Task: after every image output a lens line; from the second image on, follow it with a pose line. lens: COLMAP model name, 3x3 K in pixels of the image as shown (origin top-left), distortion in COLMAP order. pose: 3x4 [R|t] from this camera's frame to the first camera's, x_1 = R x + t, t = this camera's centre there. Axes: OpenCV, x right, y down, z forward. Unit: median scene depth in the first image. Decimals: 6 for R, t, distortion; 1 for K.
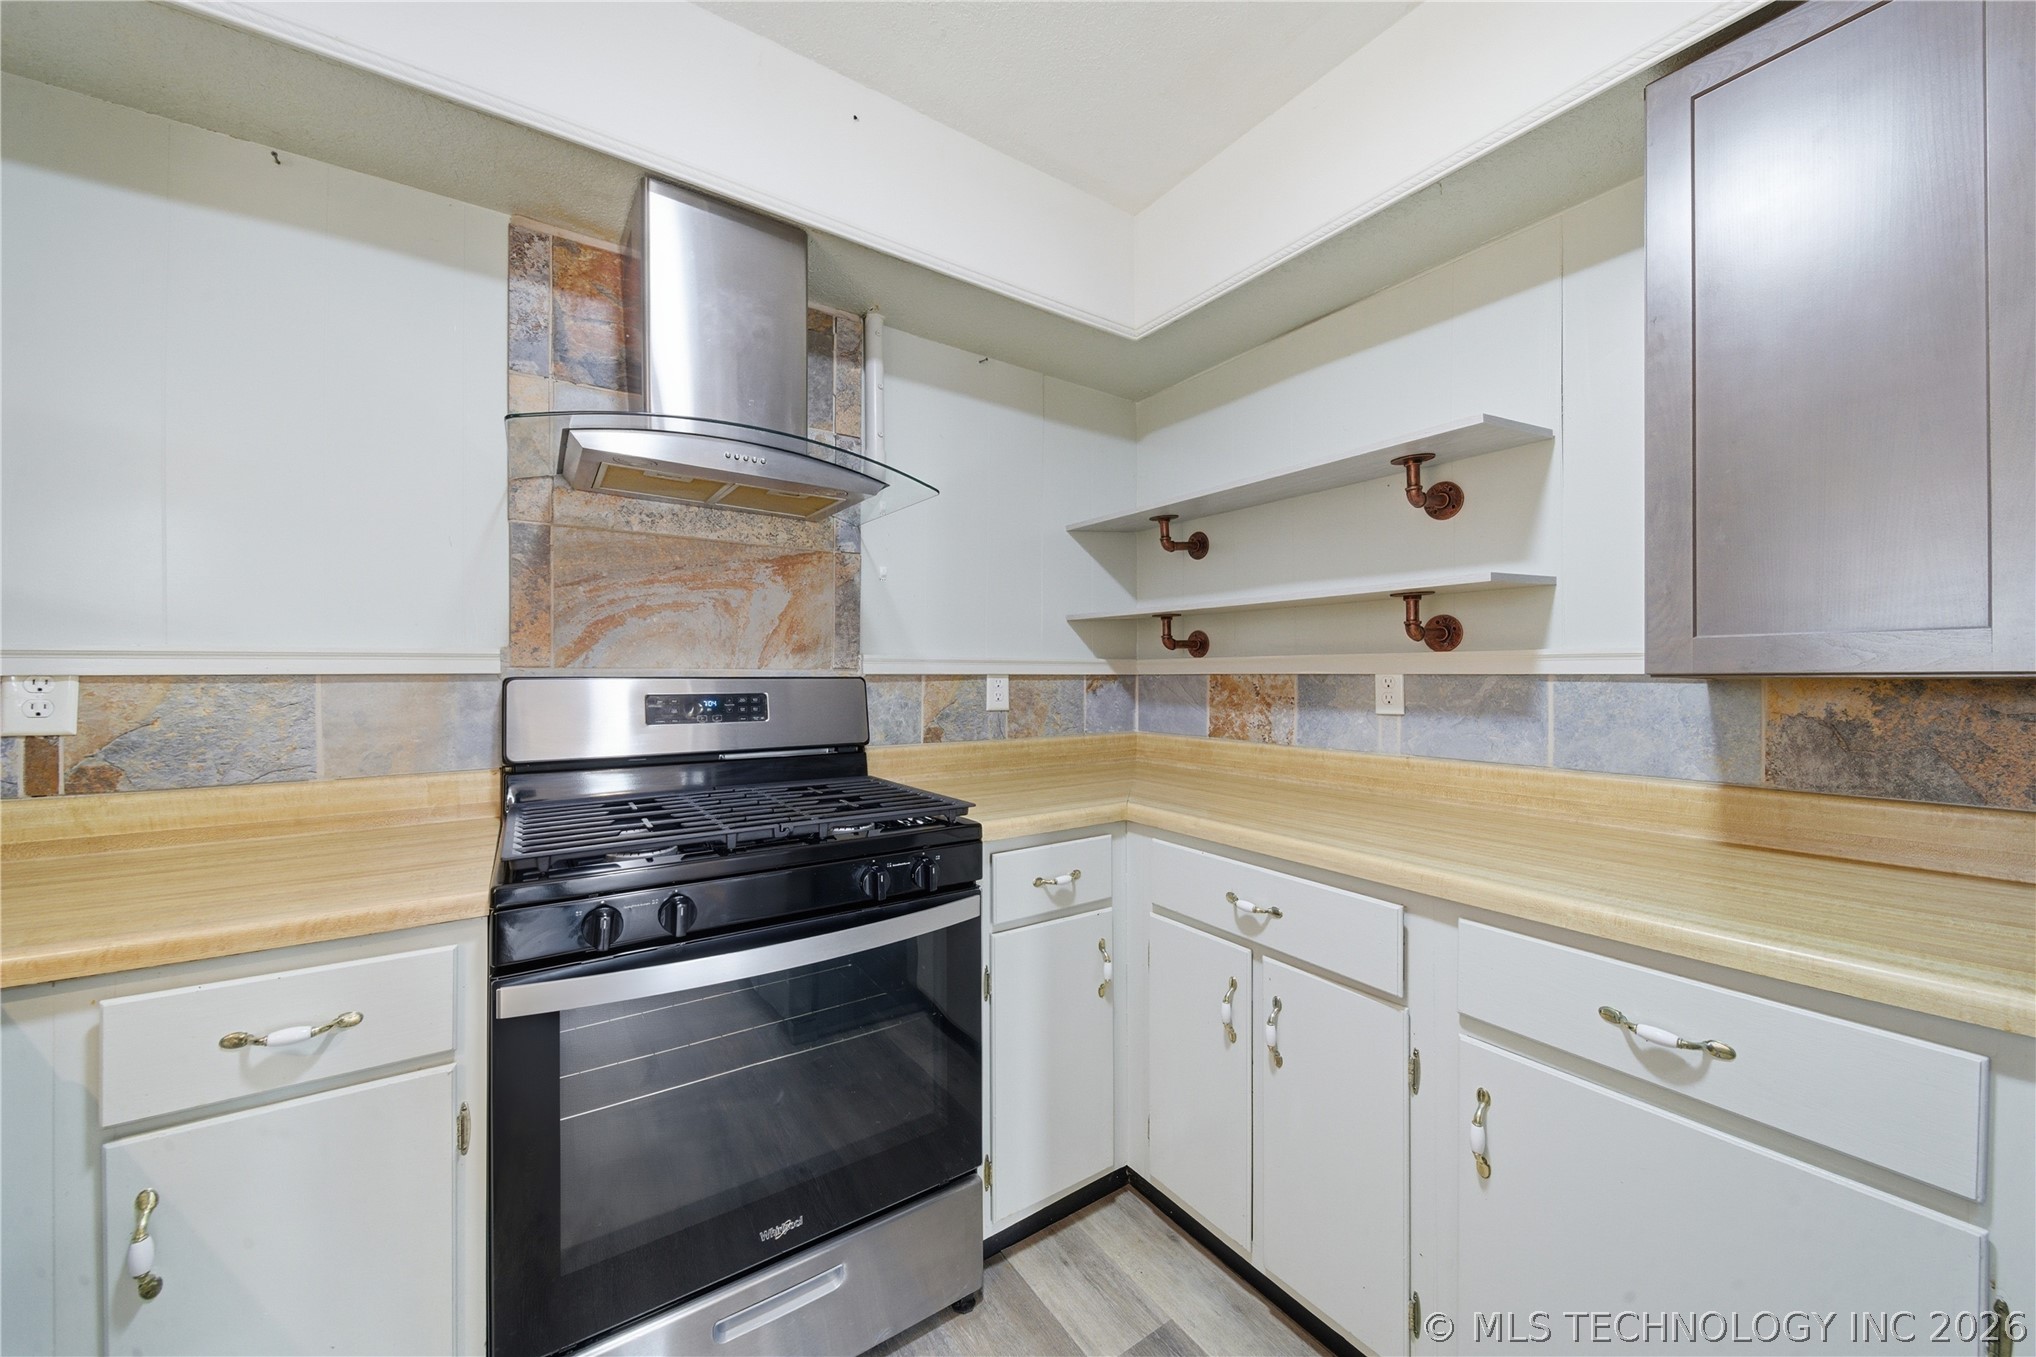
lens RADIAL K [[721.9, 0, 1019.0], [0, 721.9, 676.6], [0, 0, 1]] dist [0.001015, -0.002622]
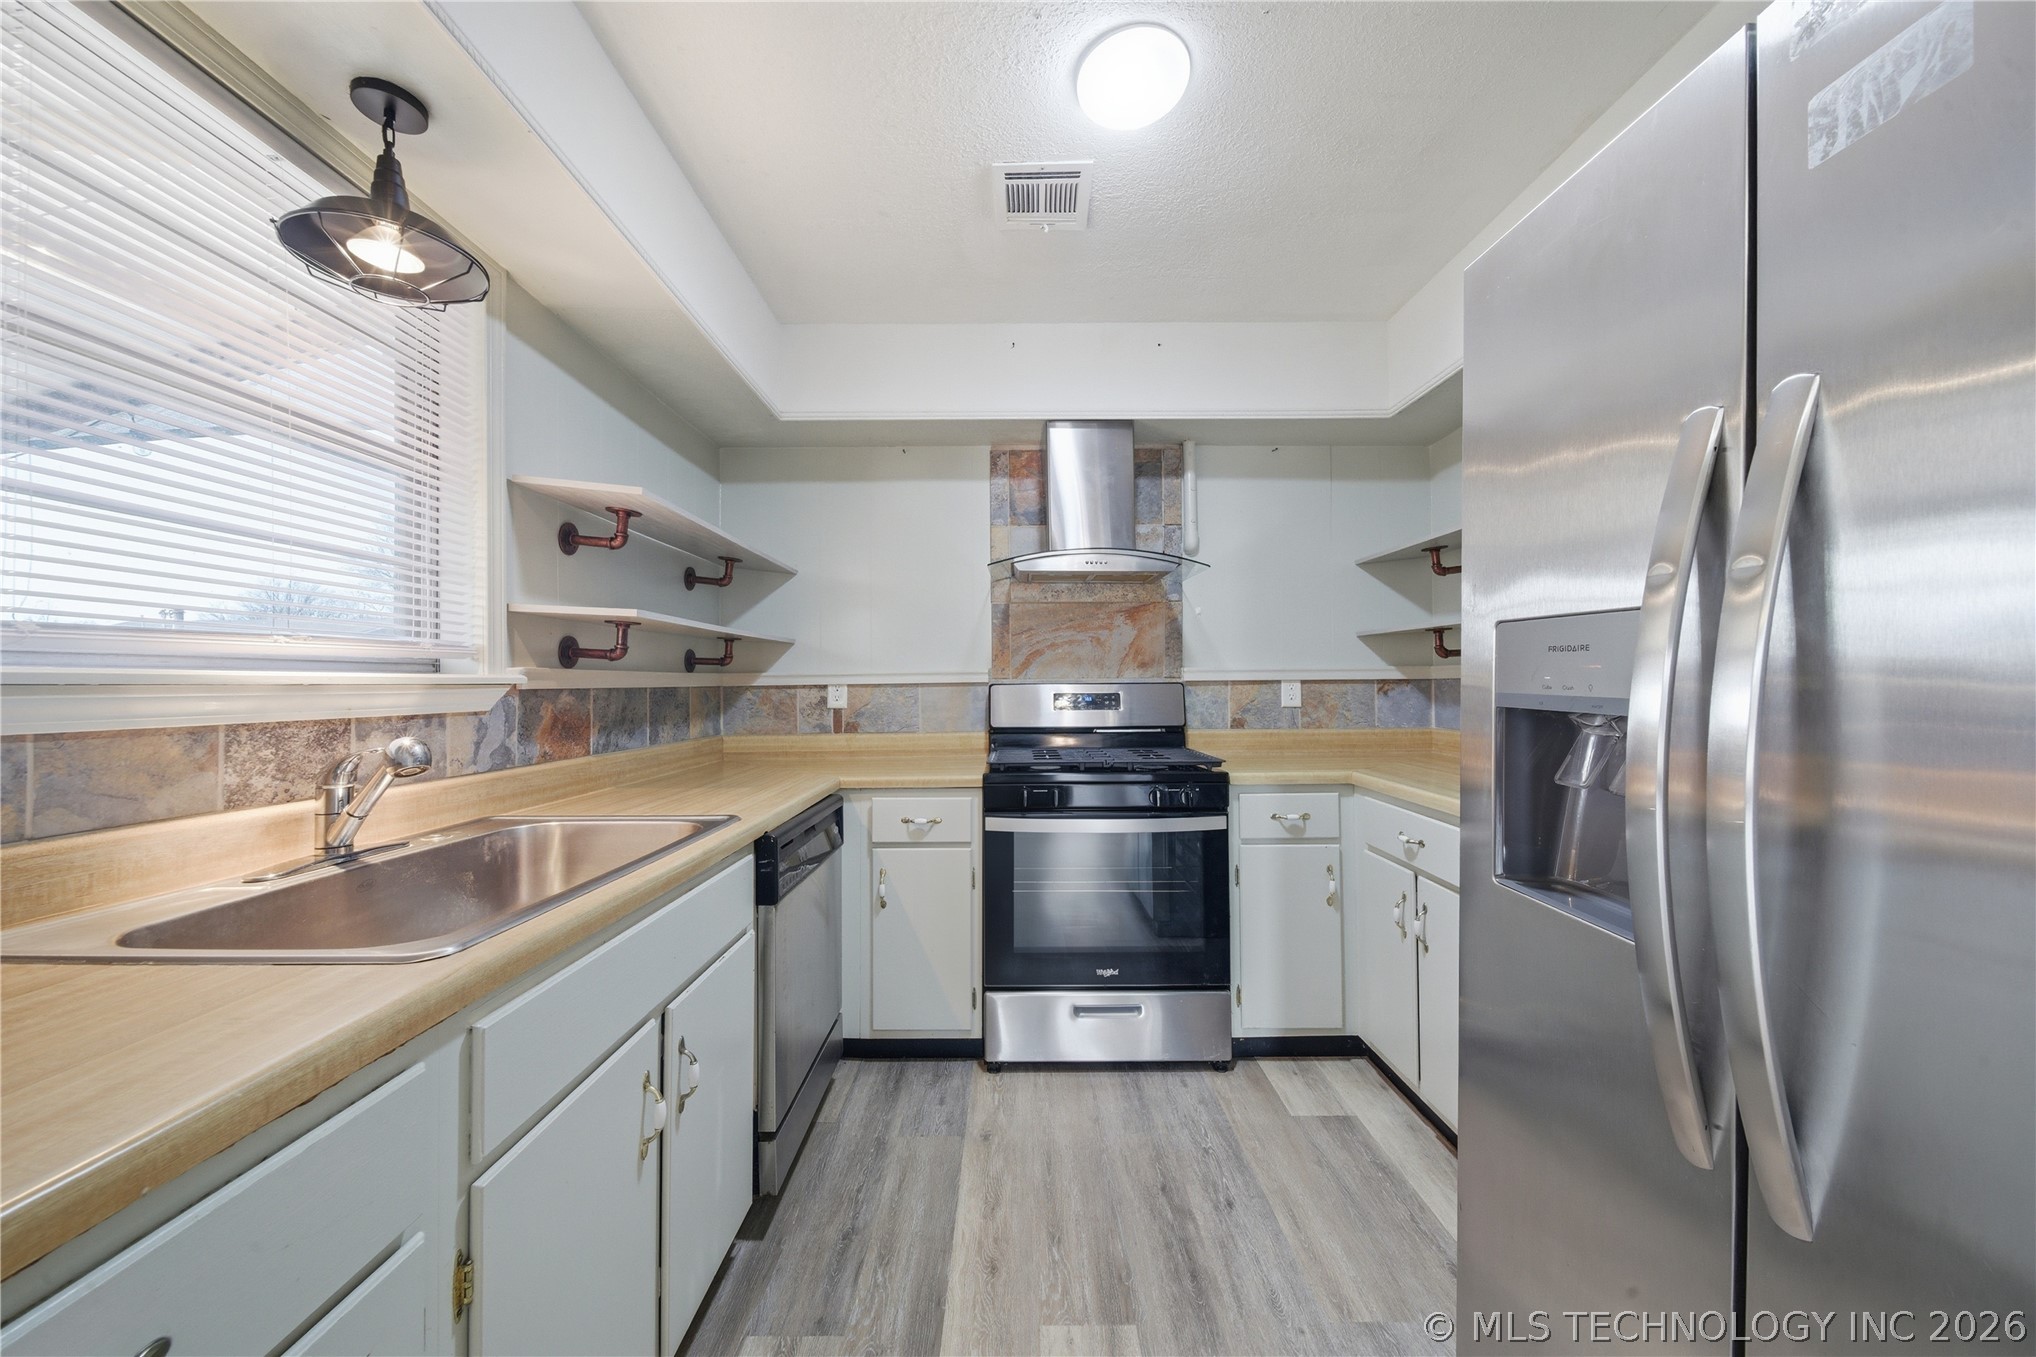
lens RADIAL K [[718.0, 0, 1016.9], [0, 718.0, 680.2], [0, 0, 1]] dist [0.001676, -0.002463]
pose [[0.827920, -0.009470, -0.560766, 0.411215], [0.007008, 0.999954, -0.006540, 0.003227], [0.560802, 0.001485, 0.827948, -0.533588]]
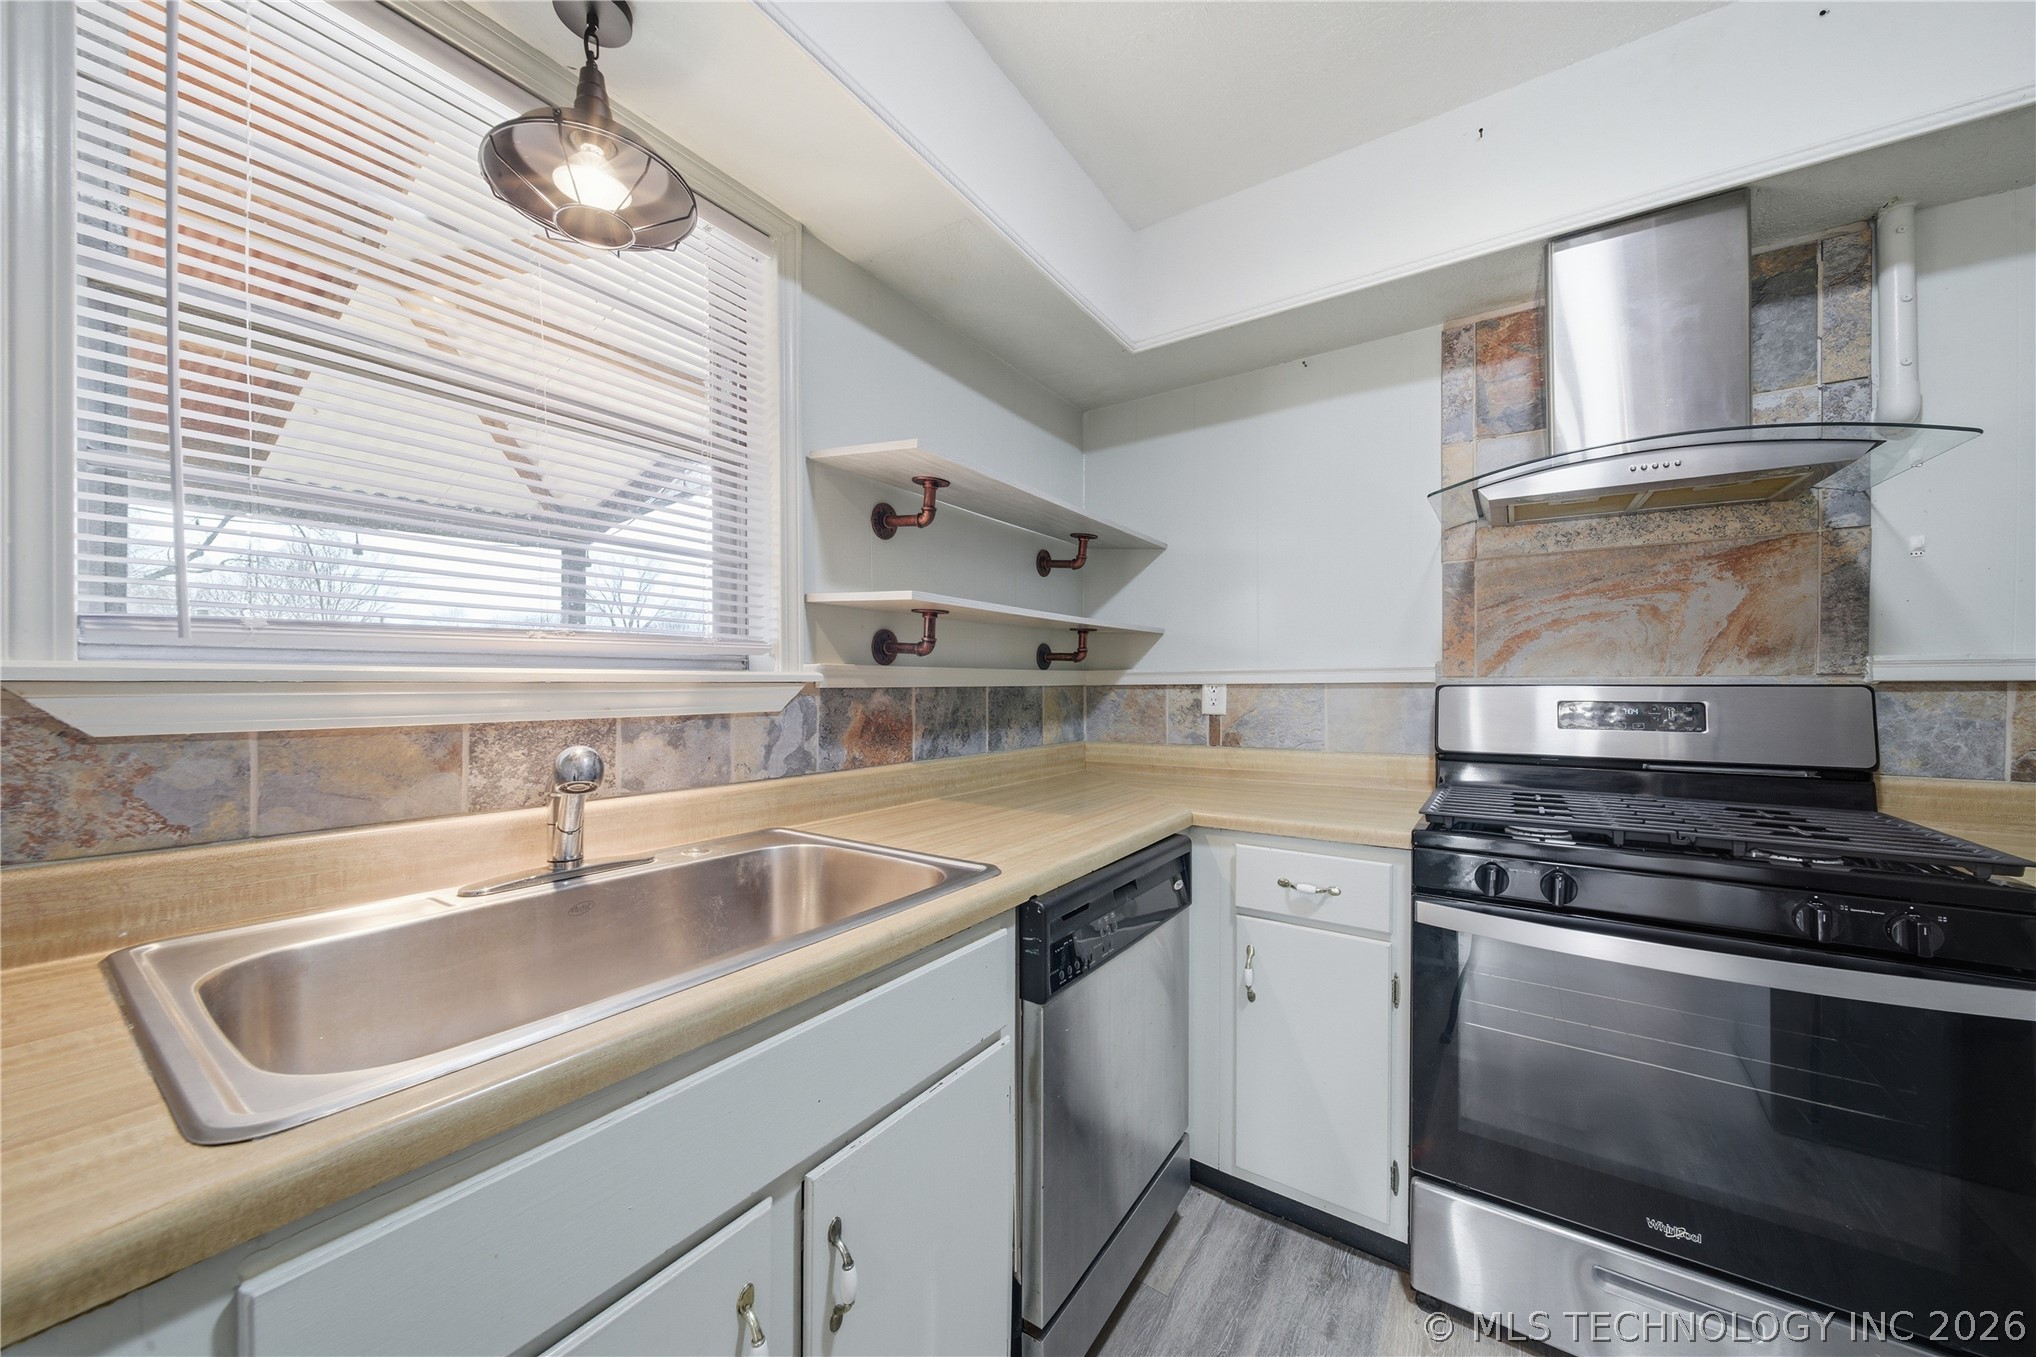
lens RADIAL K [[721.6, 0, 1016.4], [0, 721.6, 688.1], [0, 0, 1]] dist [0.001076, -0.002124]
pose [[0.367681, 0.003905, -0.929944, 0.200653], [0.000414, 0.999990, 0.004363, 0.000603], [0.929952, -0.001990, 0.367676, -0.169147]]
